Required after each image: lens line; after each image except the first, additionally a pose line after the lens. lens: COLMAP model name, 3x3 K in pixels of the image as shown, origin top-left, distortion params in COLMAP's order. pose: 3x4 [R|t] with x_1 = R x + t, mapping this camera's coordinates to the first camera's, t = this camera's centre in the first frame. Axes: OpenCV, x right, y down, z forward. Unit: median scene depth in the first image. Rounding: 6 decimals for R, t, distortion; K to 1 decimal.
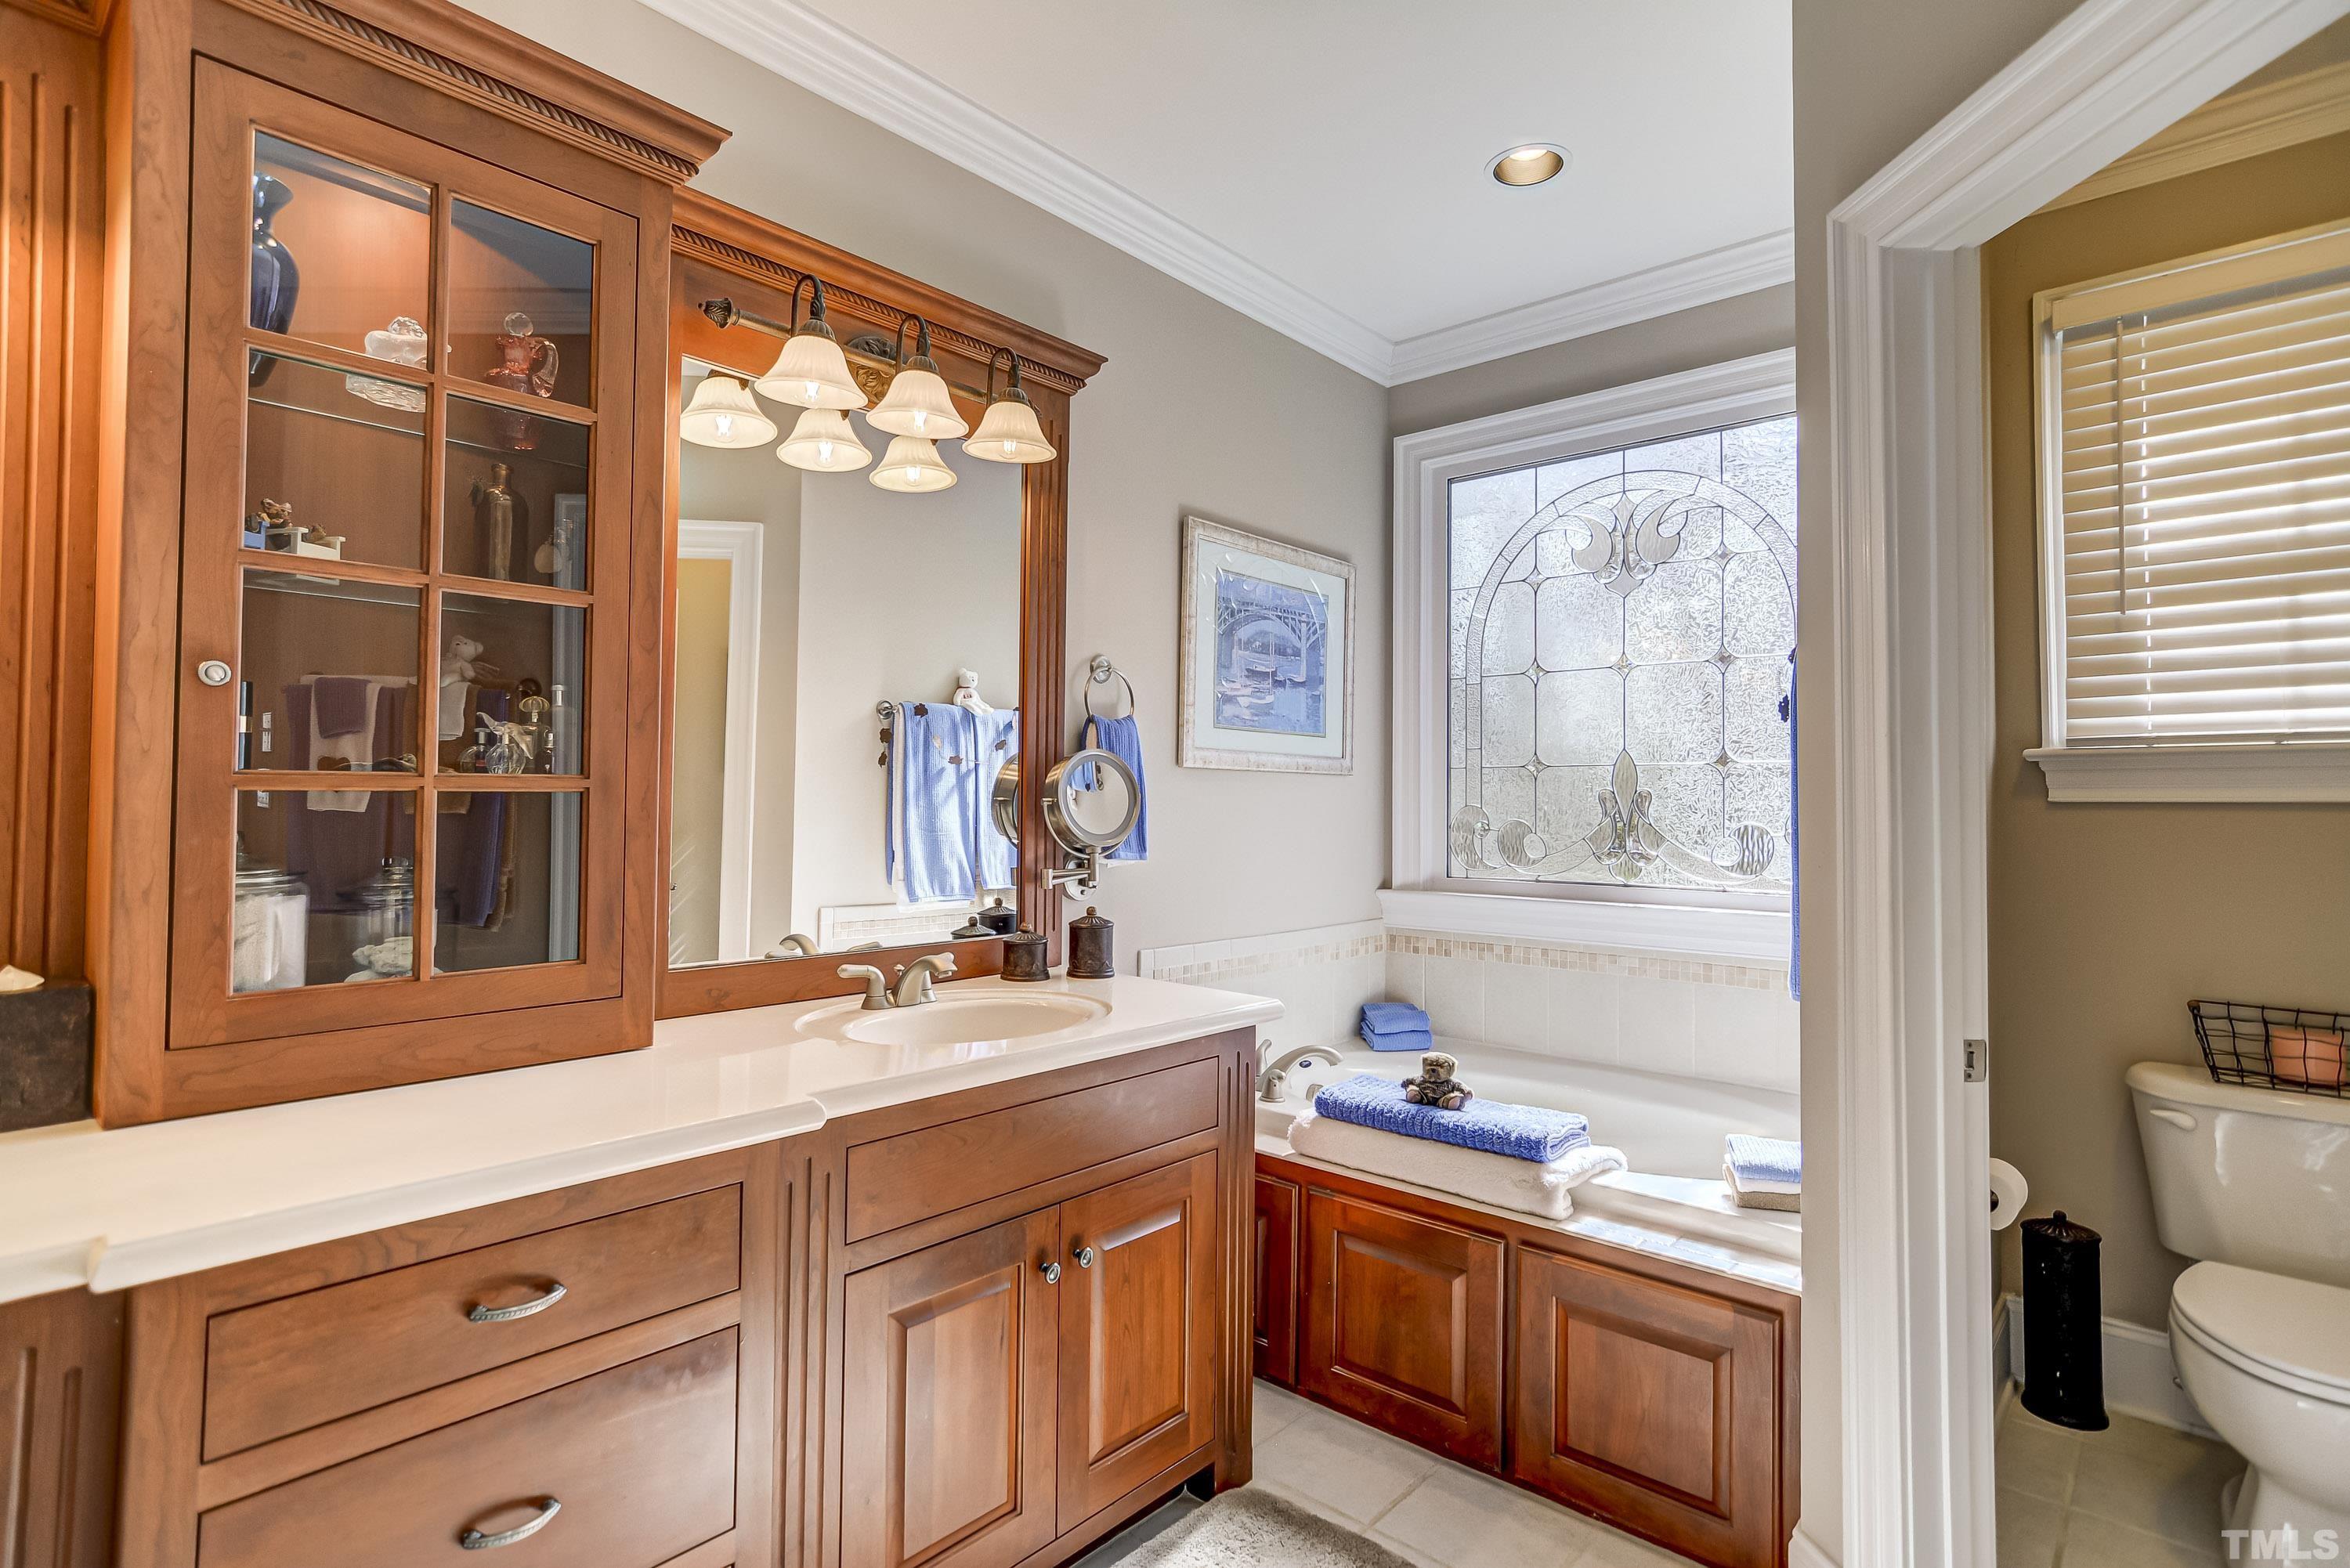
lens RADIAL K [[1114.0, 0, 1175.0], [0, 1114.0, 784.0], [0, 0, 1]] dist [-0.000650, -0.000282]
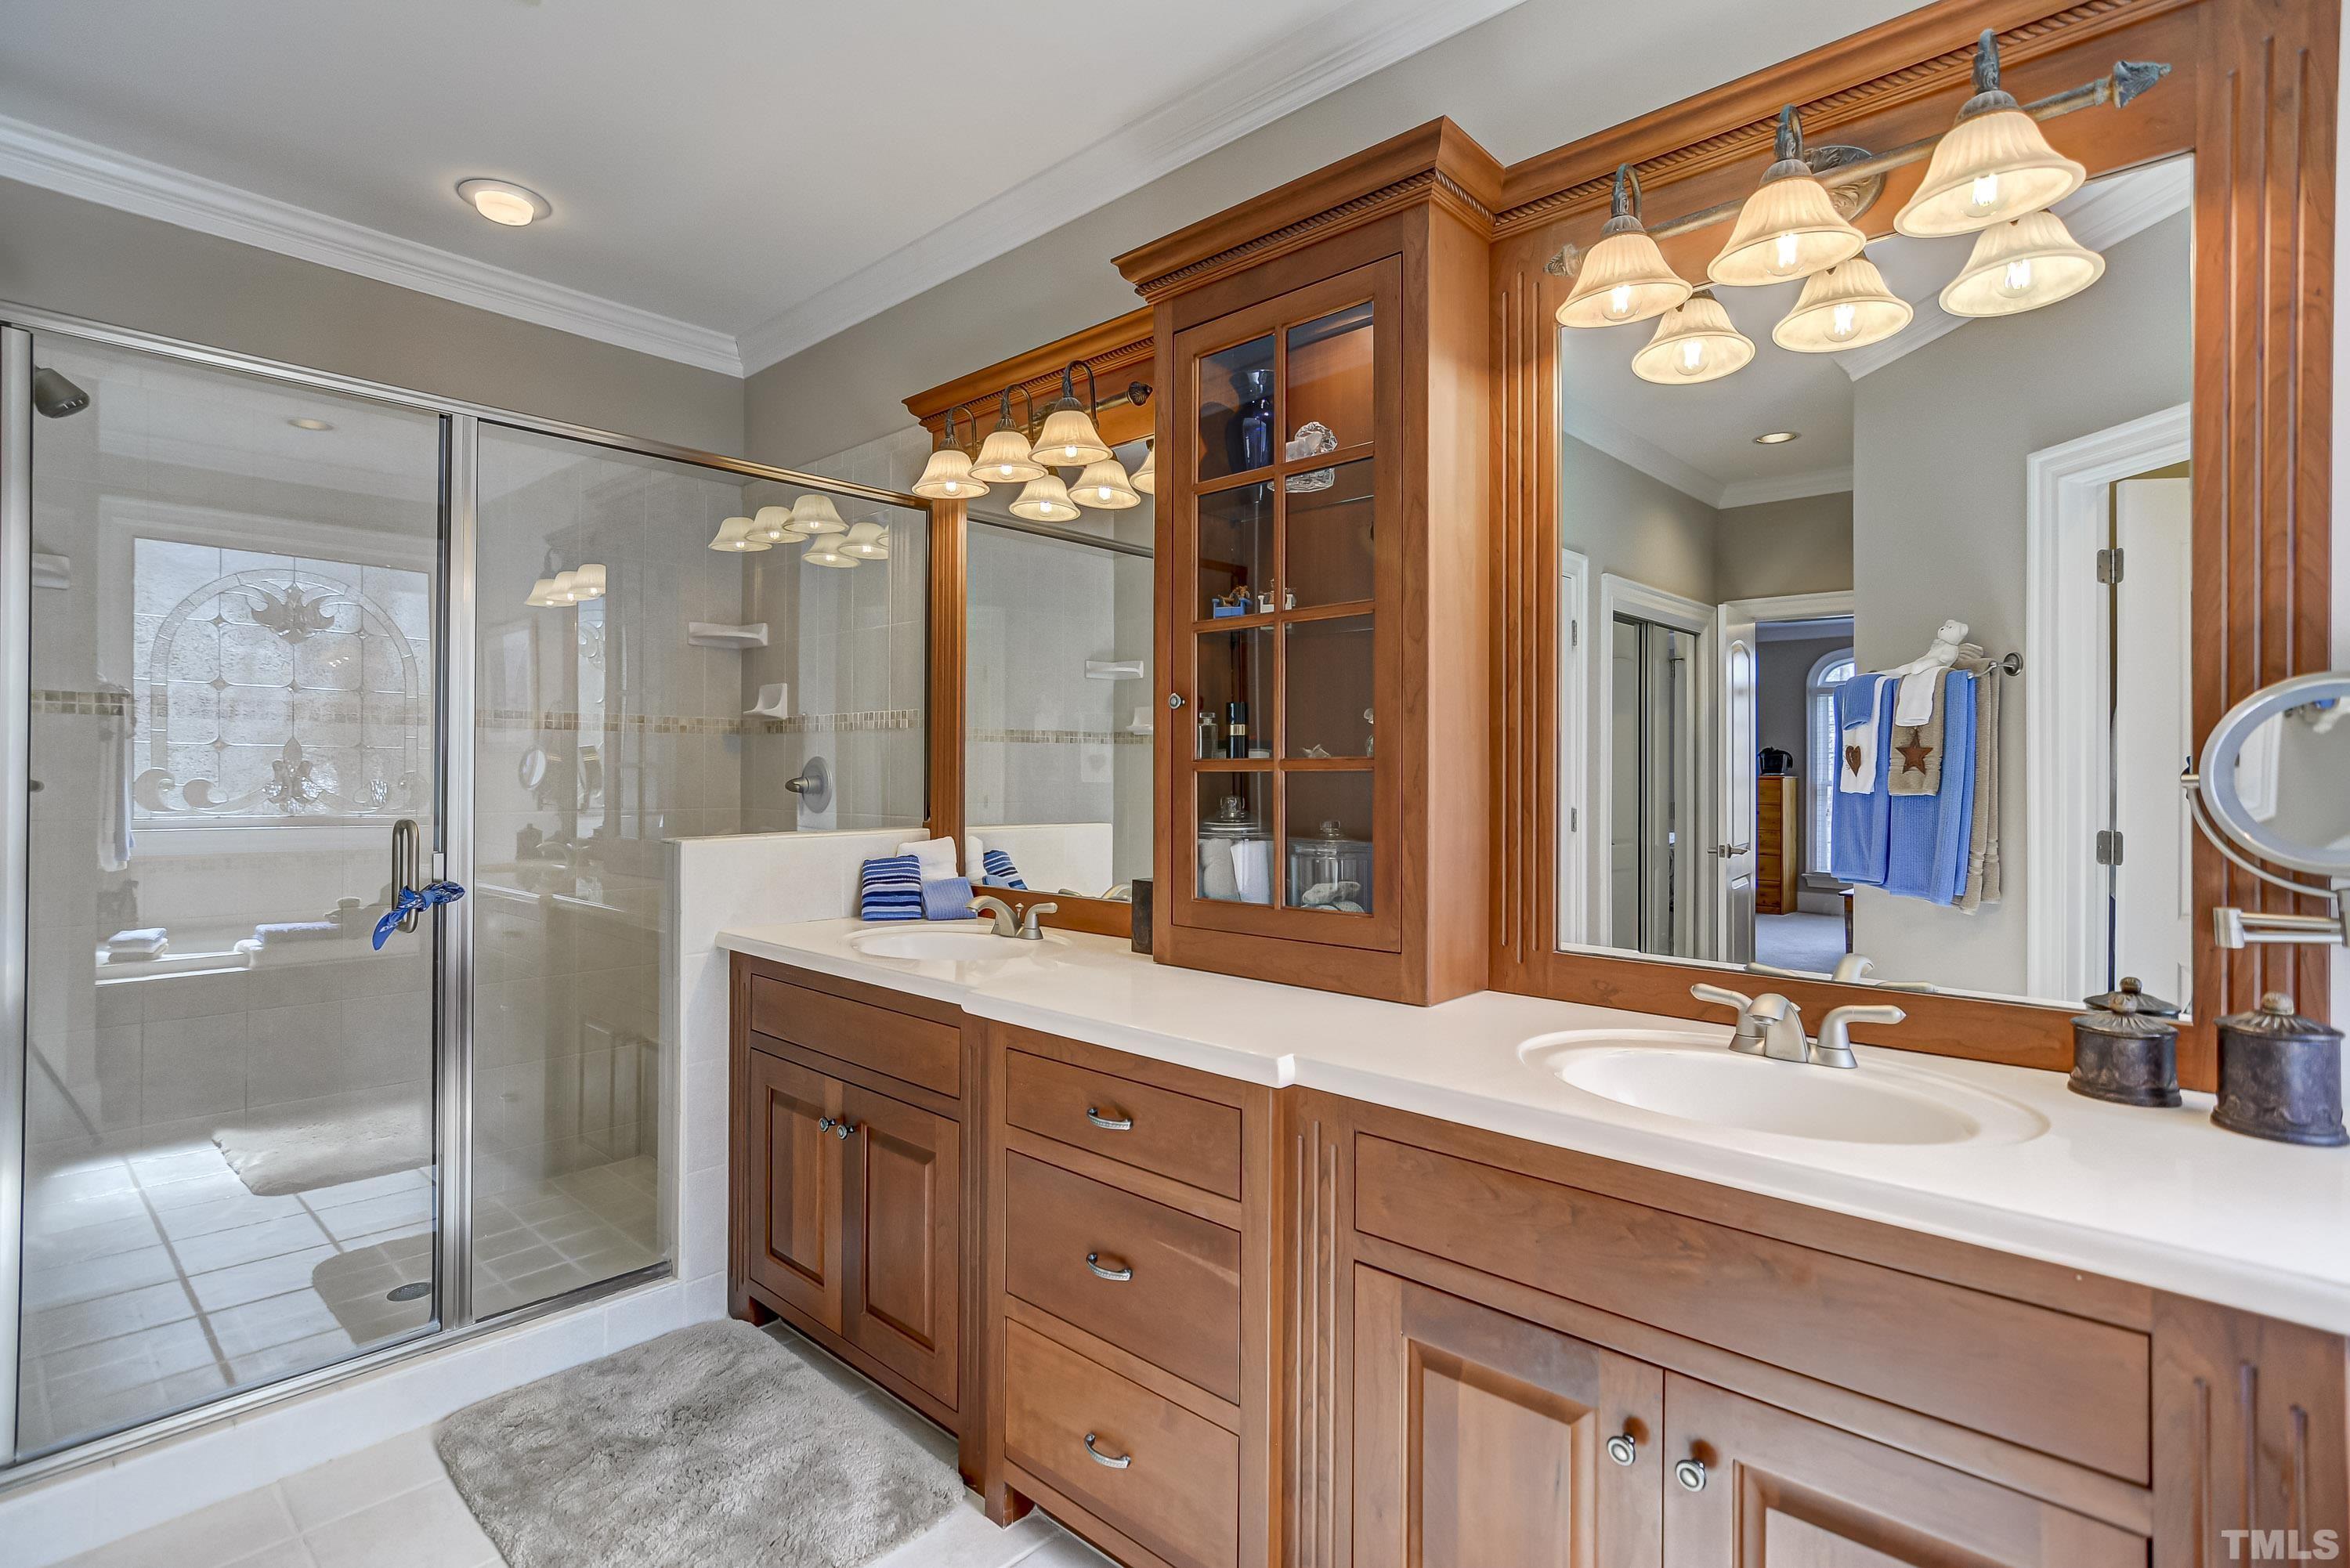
lens RADIAL K [[1137.2, 0, 1171.5], [0, 1137.2, 776.2], [0, 0, 1]] dist [0.002961, 0.000325]
pose [[-0.009479, -0.006167, -0.999936, 0.540441], [0.012096, 0.999907, -0.006281, 0.014702], [0.999882, -0.012155, -0.009404, 0.652028]]
